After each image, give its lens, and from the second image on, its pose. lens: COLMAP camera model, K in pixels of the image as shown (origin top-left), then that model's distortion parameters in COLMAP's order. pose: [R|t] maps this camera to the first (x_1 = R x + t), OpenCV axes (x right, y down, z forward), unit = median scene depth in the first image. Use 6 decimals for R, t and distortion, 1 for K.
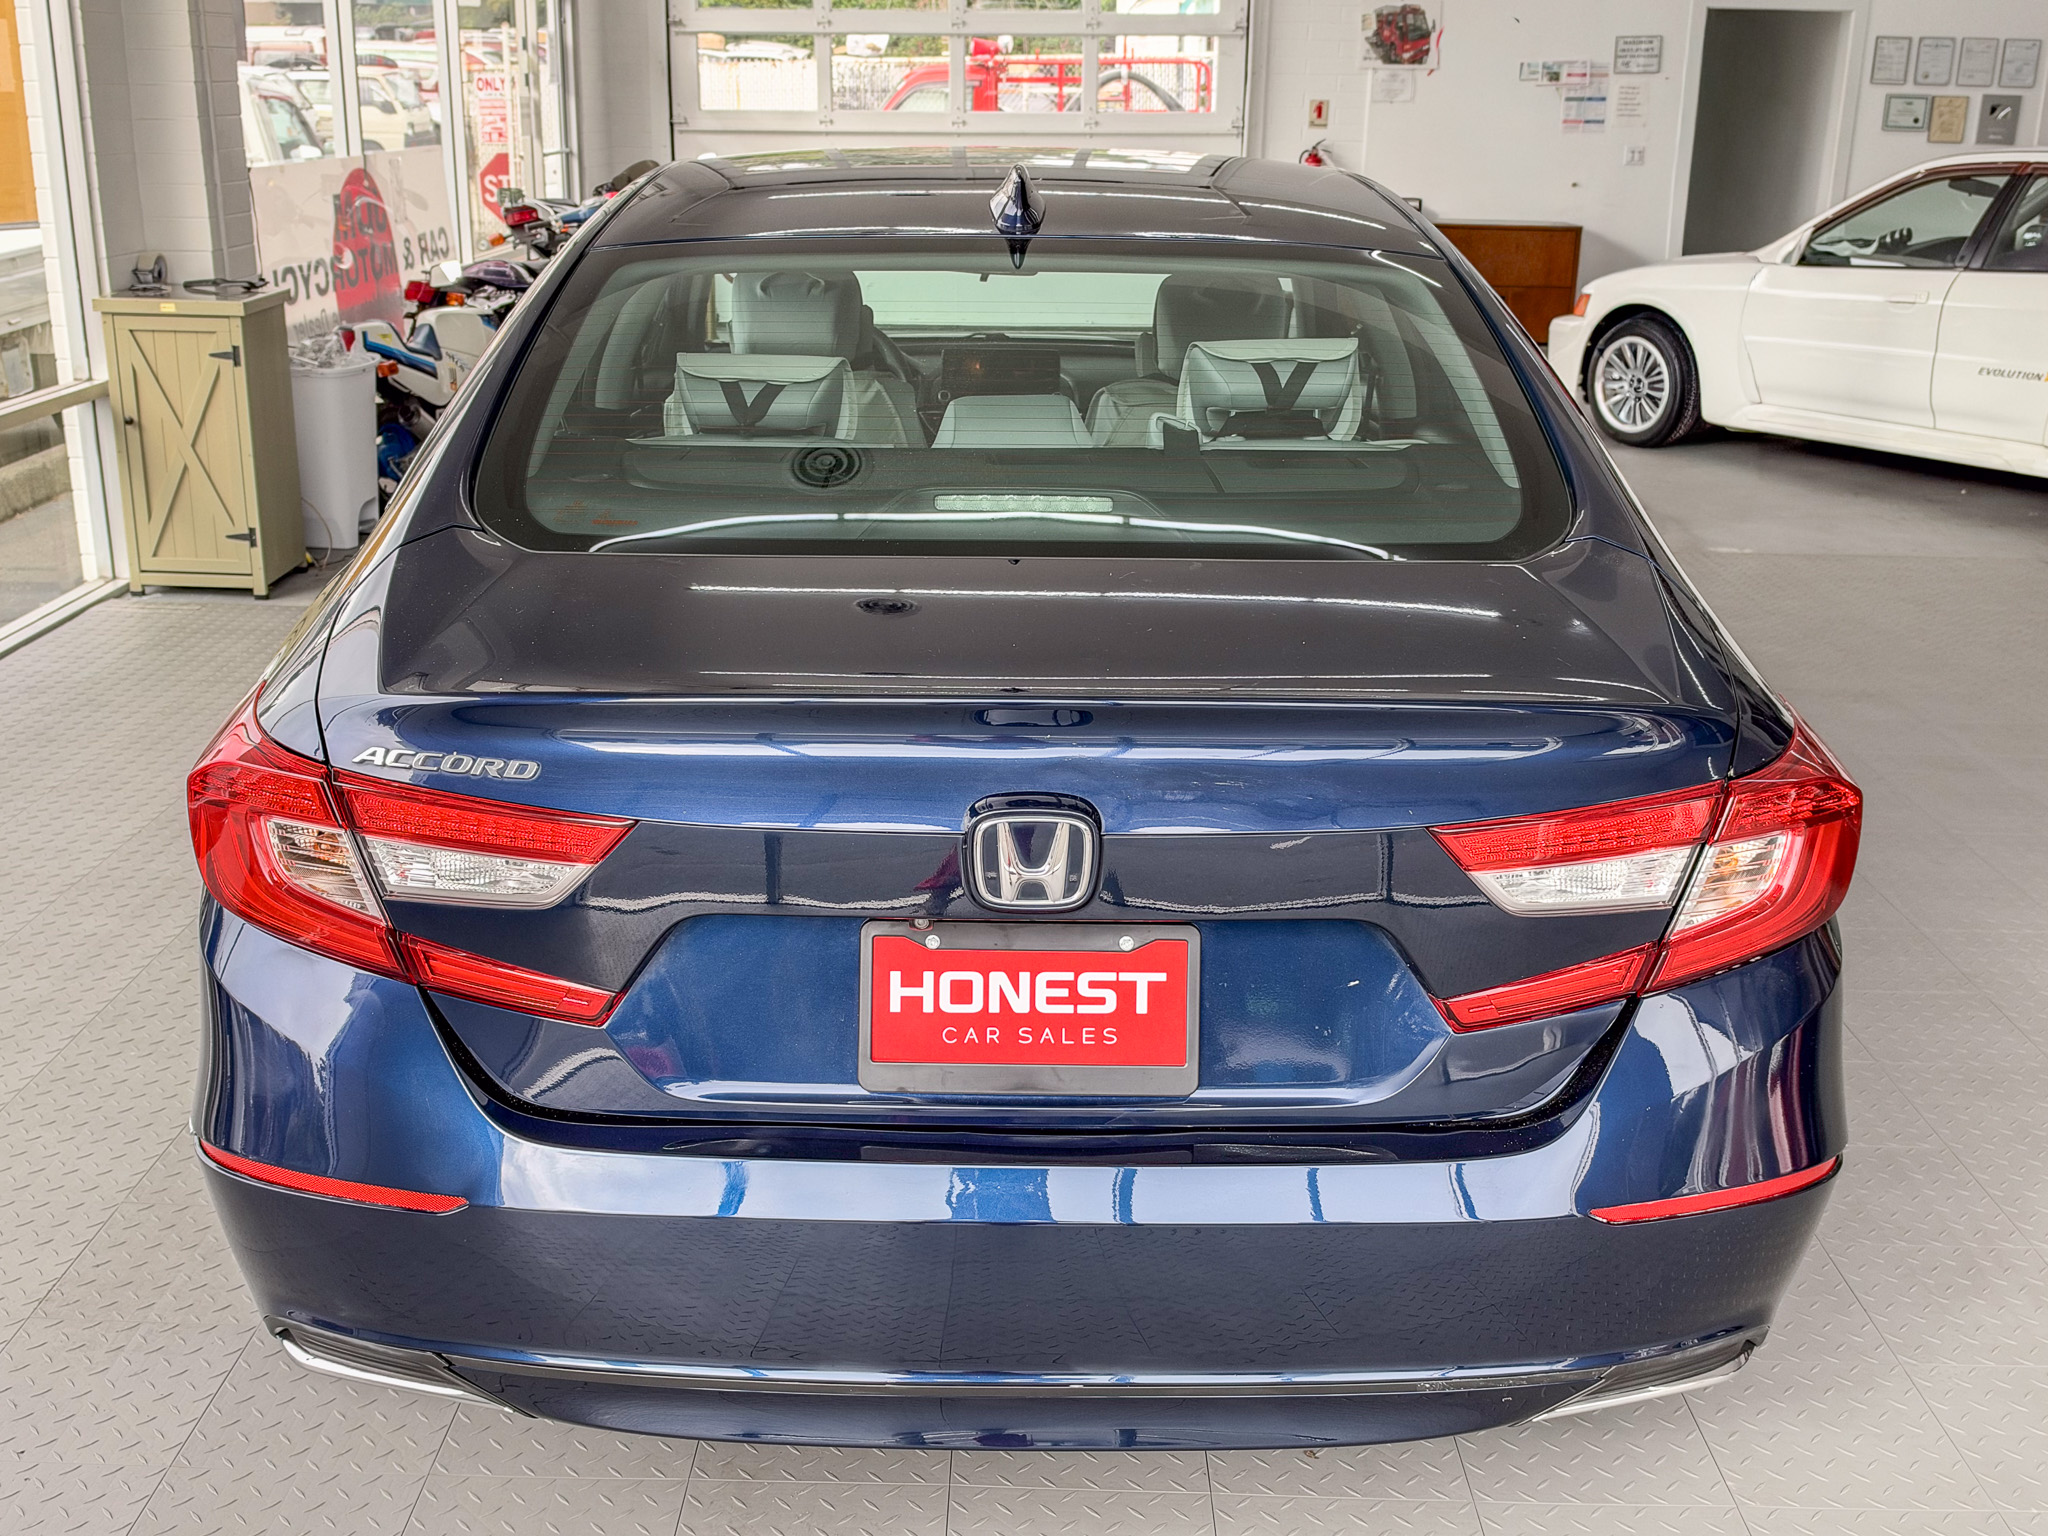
lens RADIAL K [[2137.5, 0, 1024.8], [0, 2137.5, 778.7], [0, 0, 1]] dist [0.027221, 0.000000]
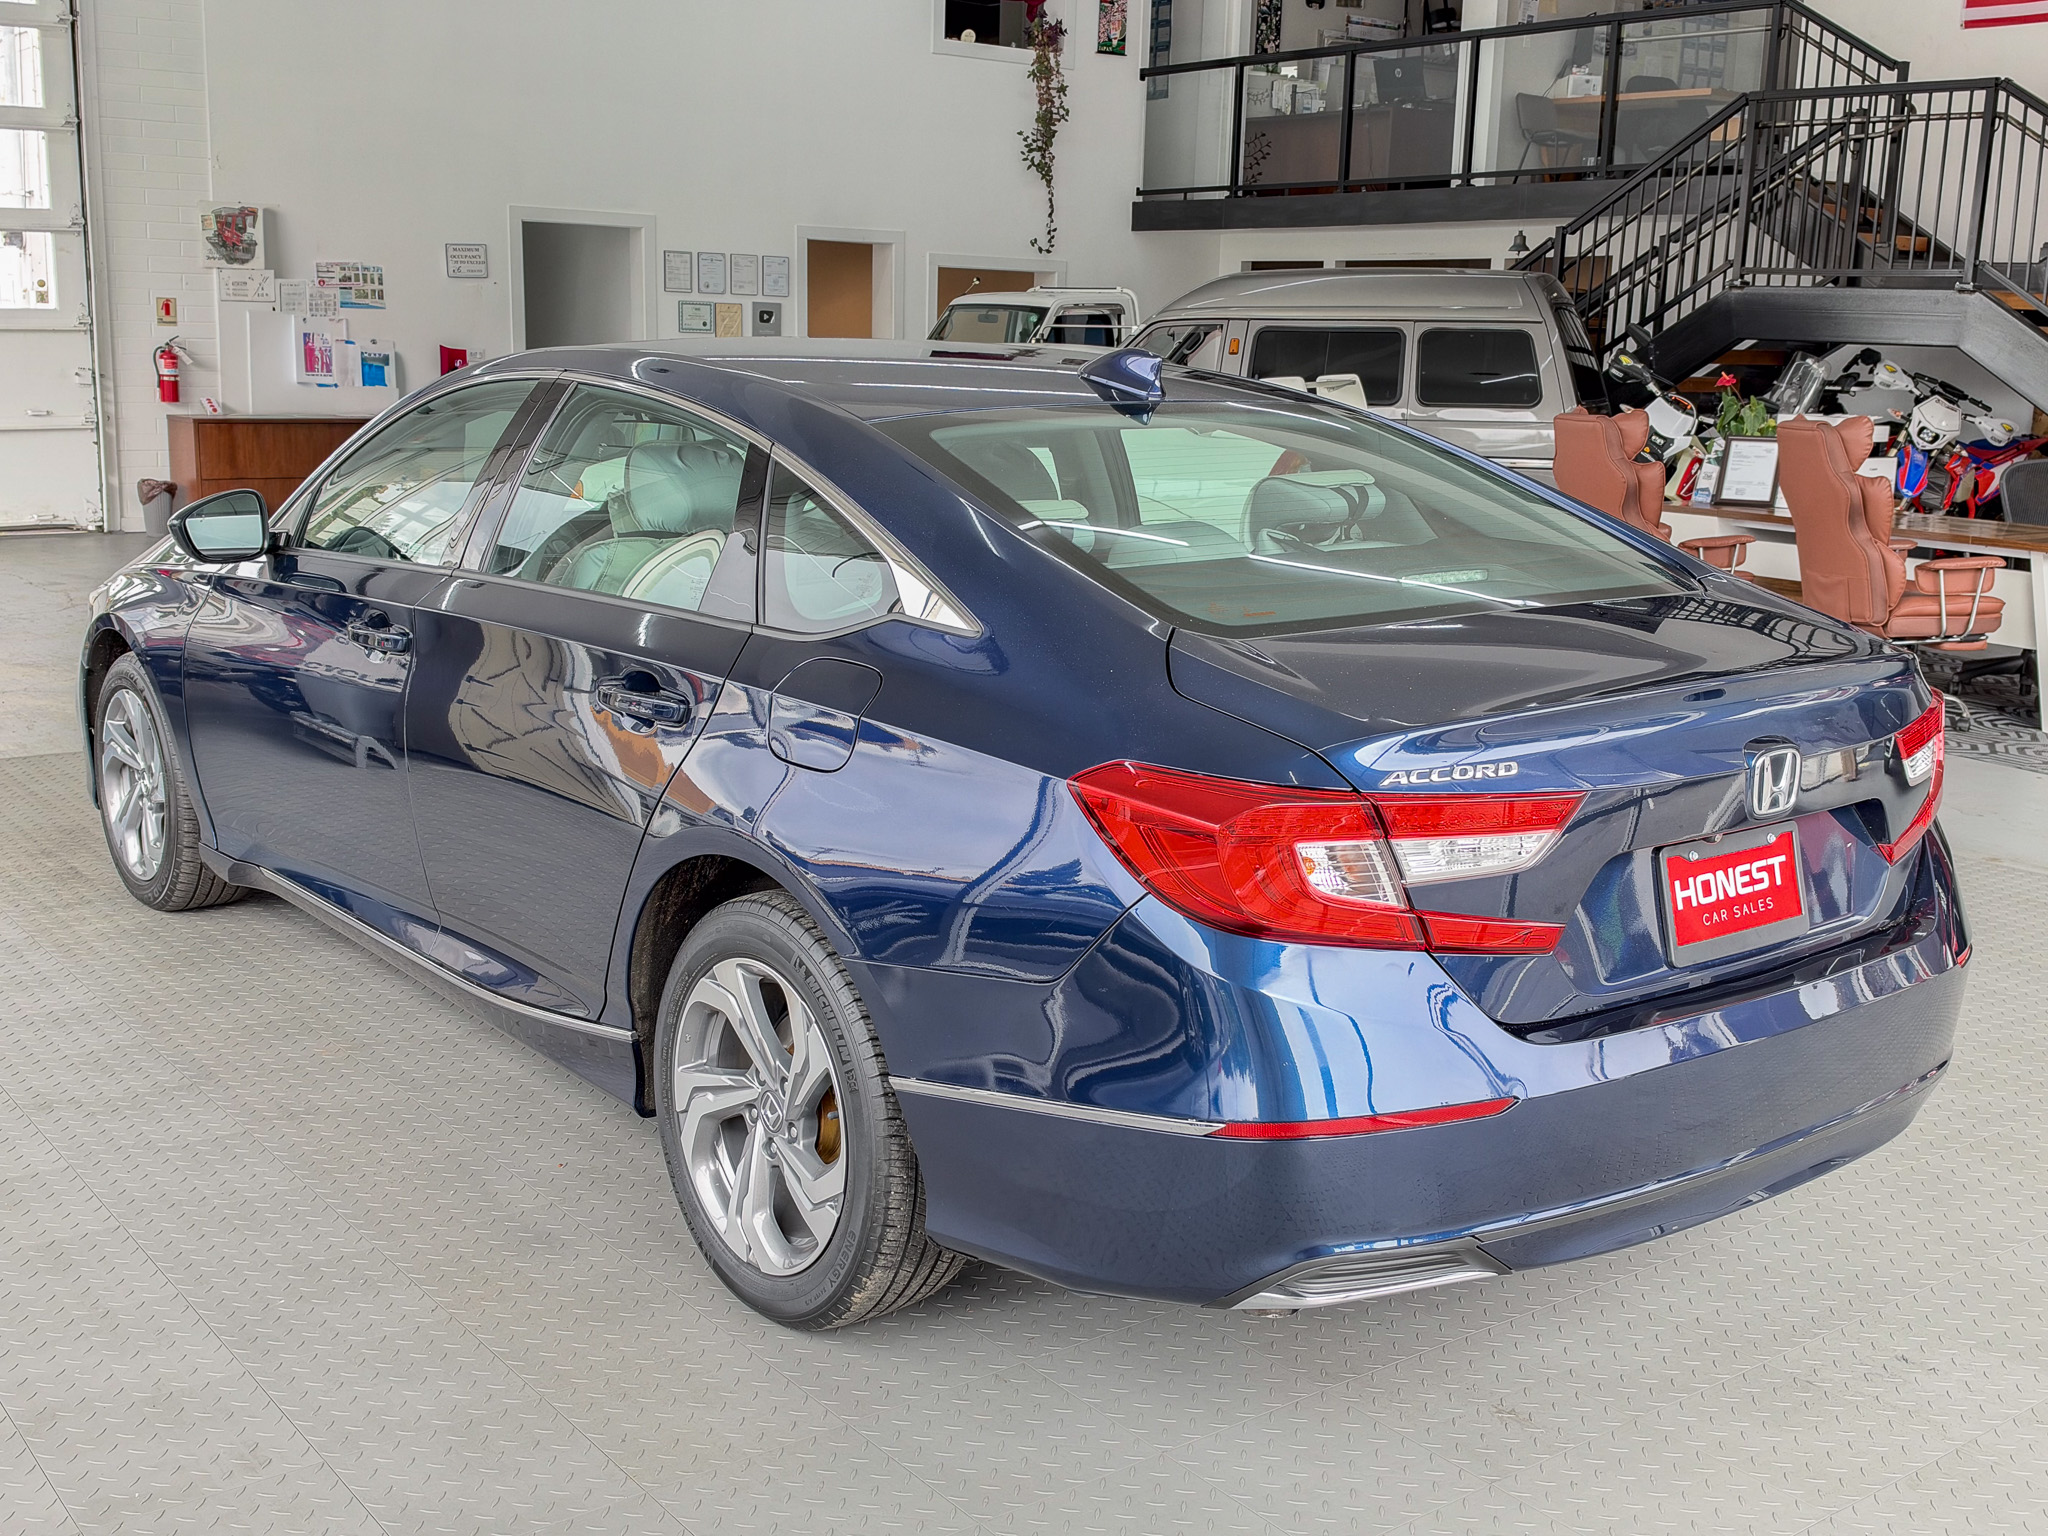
lens RADIAL K [[2160.1, 0, 1020.2], [0, 2160.1, 760.8], [0, 0, 1]] dist [0.003454, 0.000000]
pose [[0.791342, -0.118688, 0.599743, -1.263009], [0.176878, 0.983469, -0.038758, -0.010642], [-0.585228, 0.136753, 0.799254, 0.090969]]
